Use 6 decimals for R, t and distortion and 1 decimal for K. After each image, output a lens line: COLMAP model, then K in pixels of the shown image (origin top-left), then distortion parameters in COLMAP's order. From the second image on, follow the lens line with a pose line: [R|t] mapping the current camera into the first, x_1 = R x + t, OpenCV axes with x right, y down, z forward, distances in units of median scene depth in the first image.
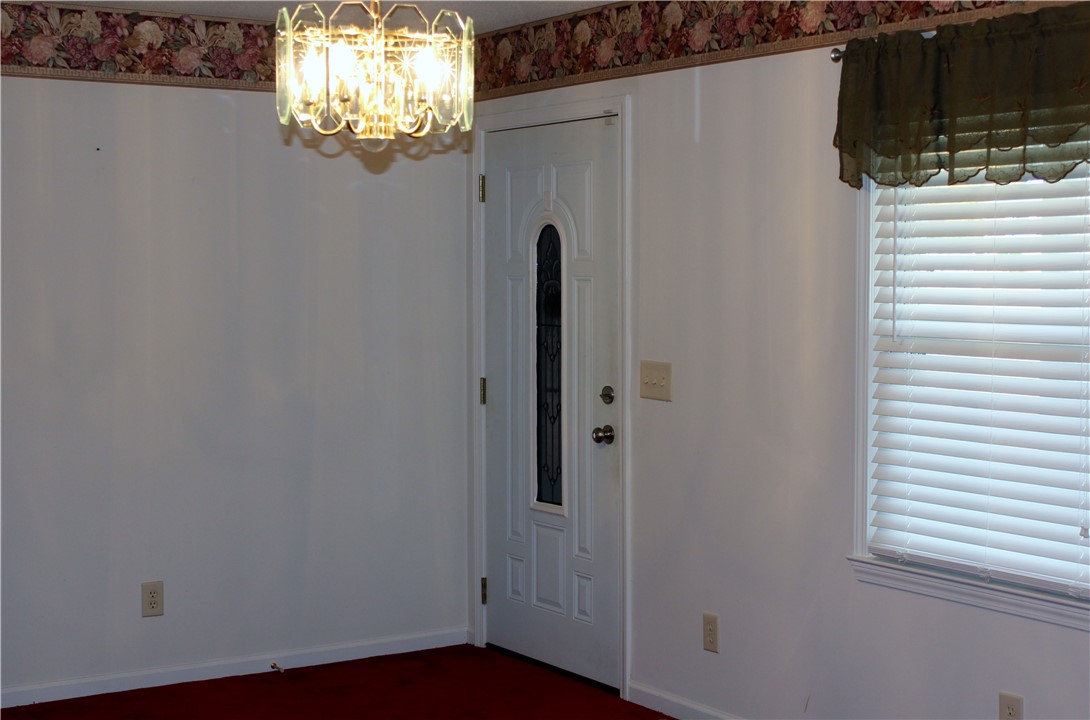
lens RADIAL K [[1774.8, 0, 545.0], [0, 1774.8, 360.0], [0, 0, 1]] dist [-0.006753, 0.158181]
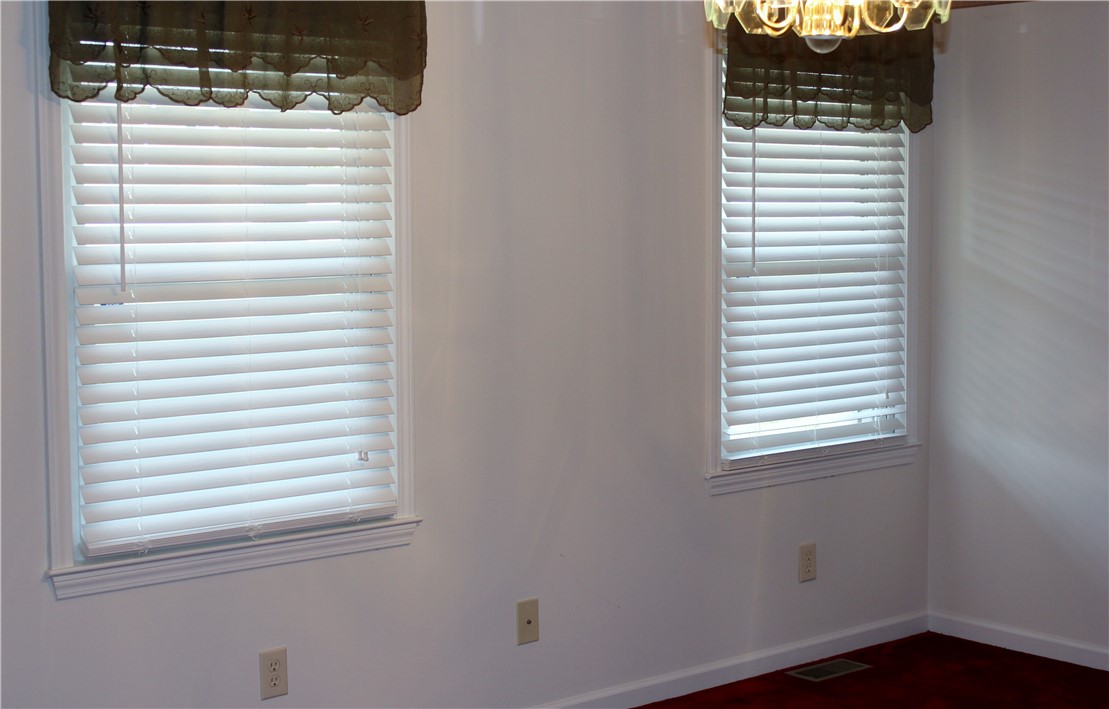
lens RADIAL K [[1778.9, 0, 554.5], [0, 1778.9, 354.5], [0, 0, 1]] dist [0.014688, 0.024275]
pose [[-0.151029, -0.086074, 0.984775, -0.691953], [0.055989, 0.993858, 0.095454, -0.051977], [-0.986942, 0.069553, -0.145283, 0.985295]]
